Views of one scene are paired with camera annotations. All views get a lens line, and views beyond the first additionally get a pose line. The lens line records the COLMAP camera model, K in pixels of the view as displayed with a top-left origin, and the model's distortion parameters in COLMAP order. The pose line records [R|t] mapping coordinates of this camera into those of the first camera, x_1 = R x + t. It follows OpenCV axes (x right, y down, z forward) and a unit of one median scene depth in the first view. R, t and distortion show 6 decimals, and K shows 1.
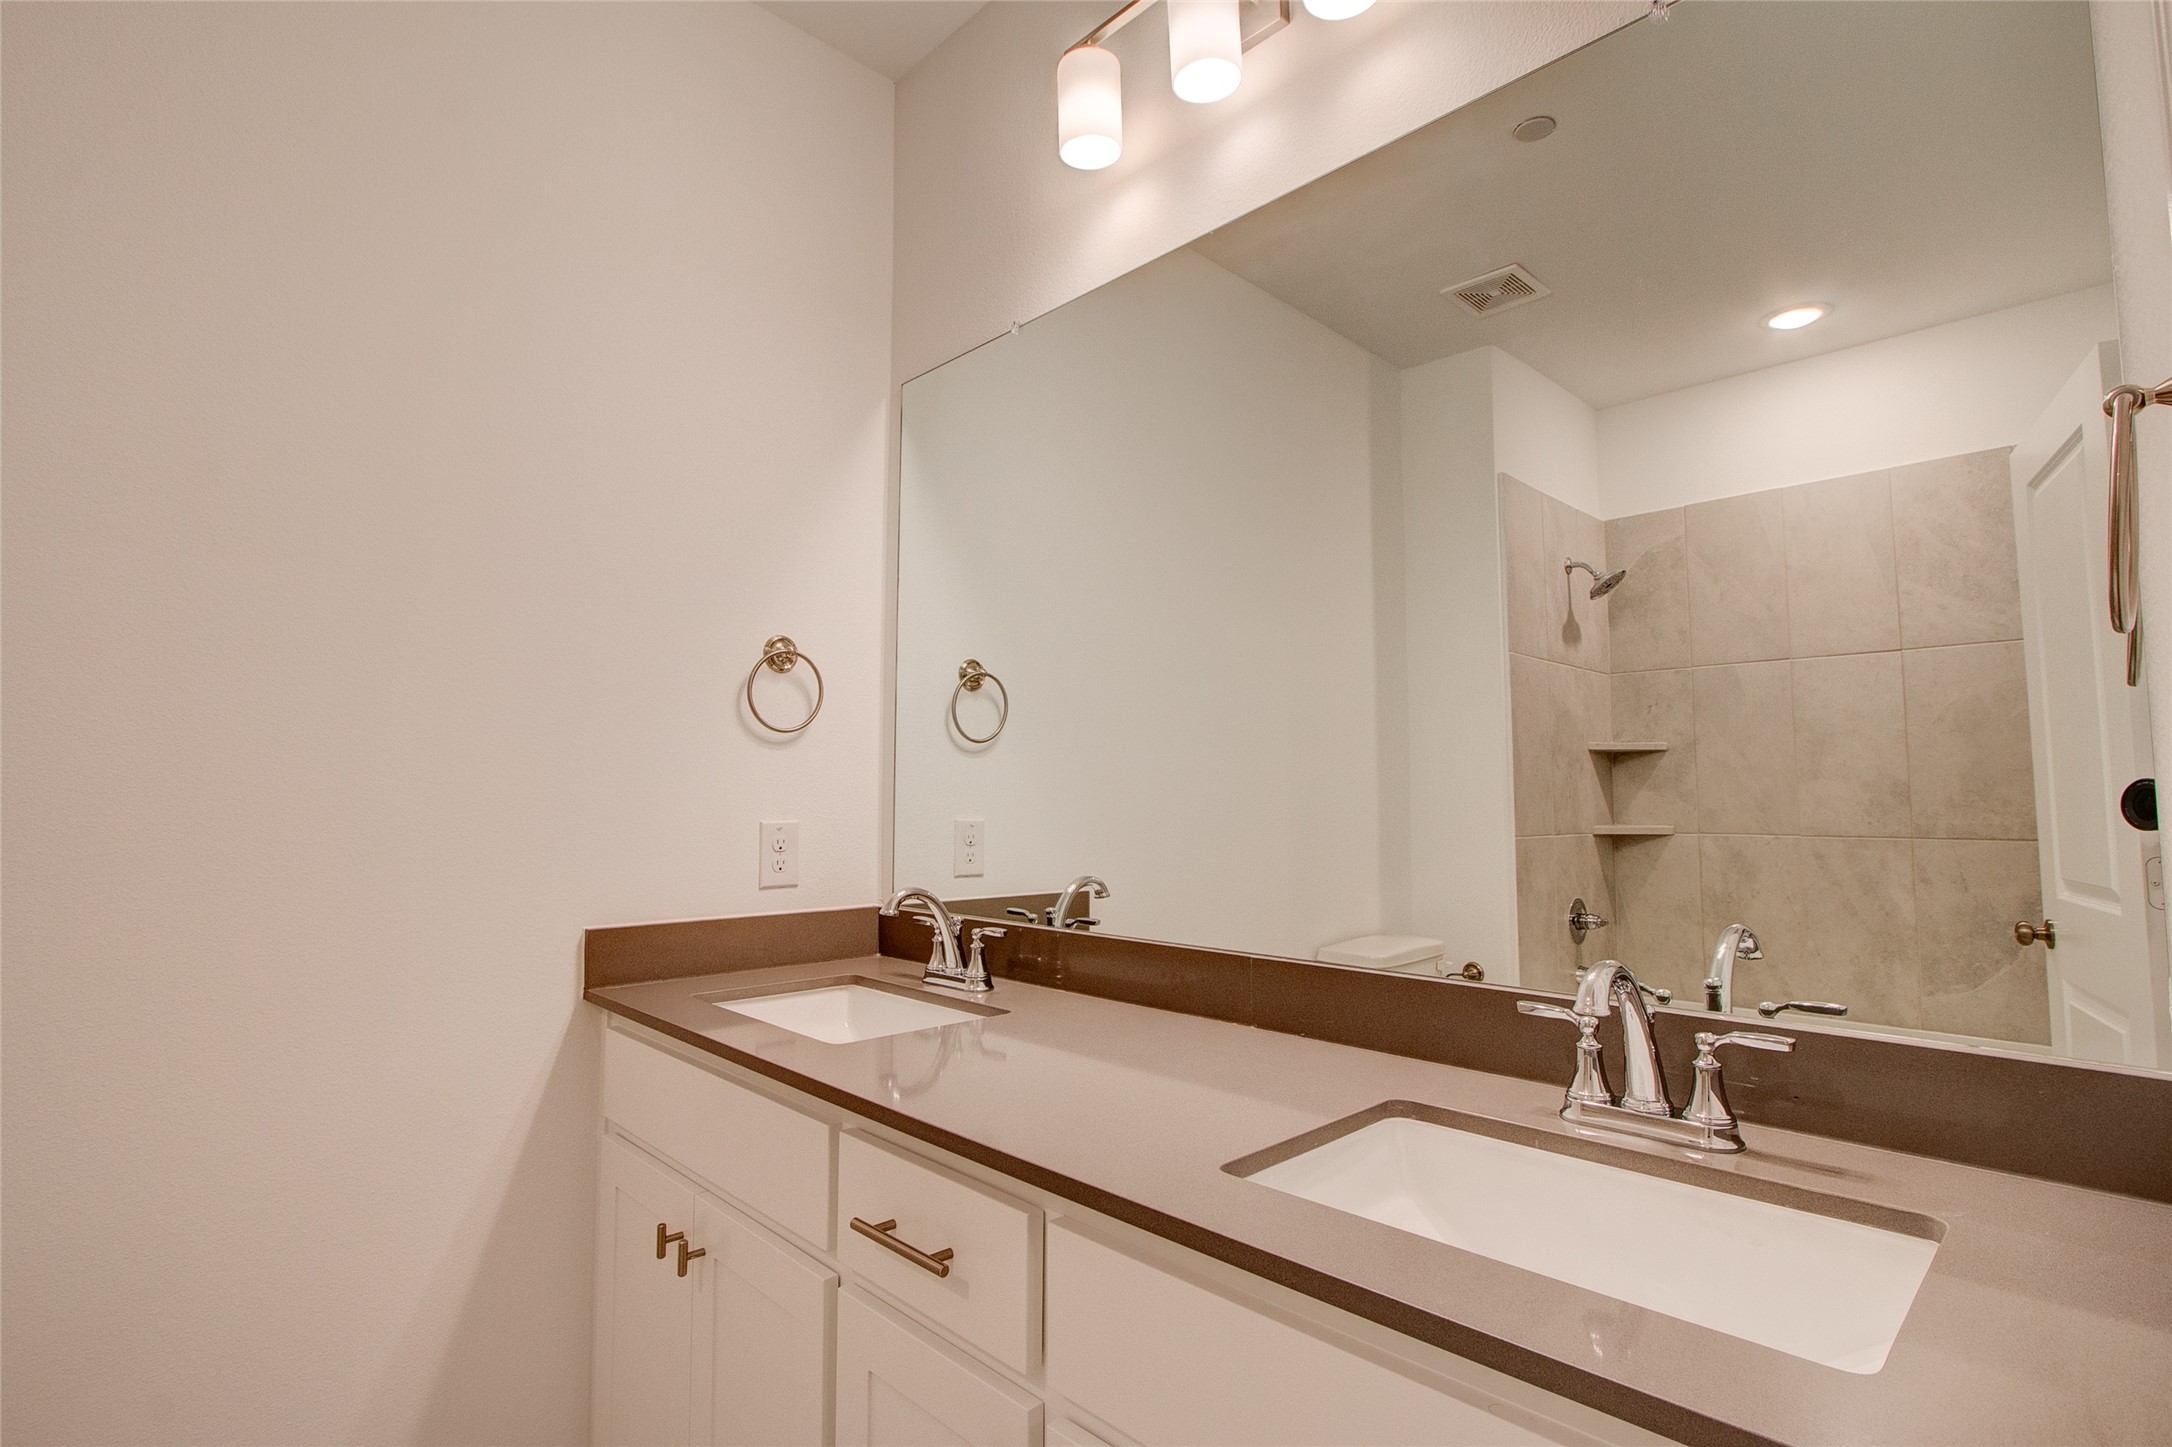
lens RADIAL K [[1018.3, 0, 1071.1], [0, 1018.3, 715.0], [0, 0, 1]] dist [-0.016923, 0.001017]
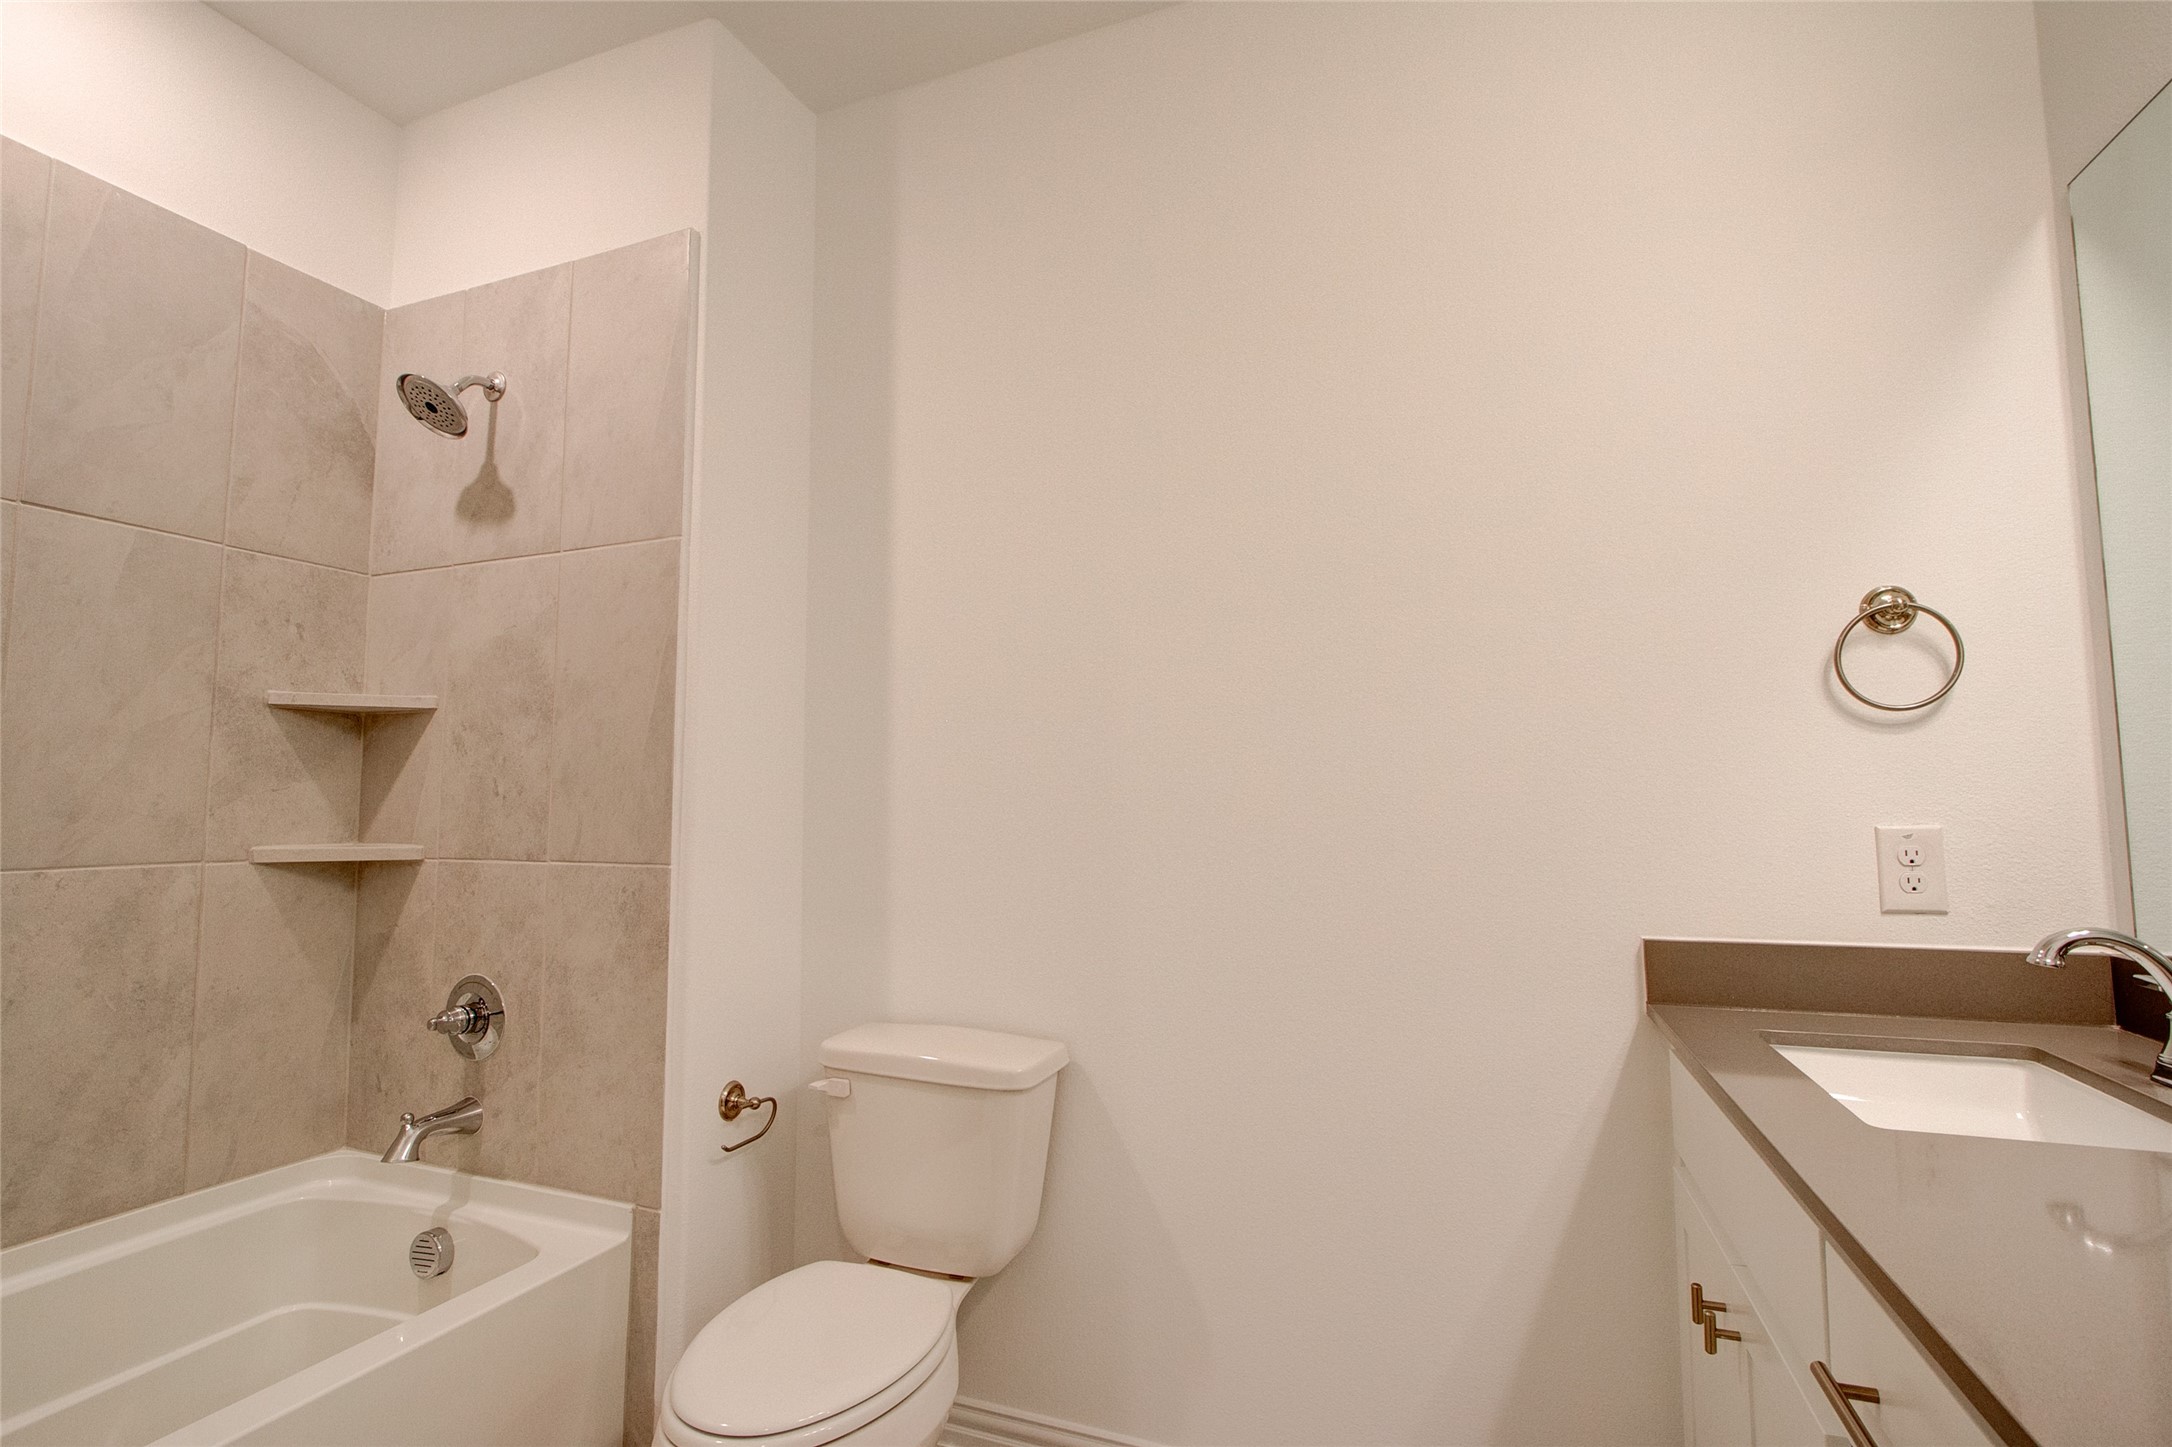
lens RADIAL K [[1018.3, 0, 1071.1], [0, 1018.3, 715.0], [0, 0, 1]] dist [-0.016923, 0.001017]
pose [[0.429326, -0.079922, -0.899607, 0.140192], [0.079664, 0.995545, -0.050427, 0.010526], [0.899629, -0.050016, 0.433780, 0.121720]]
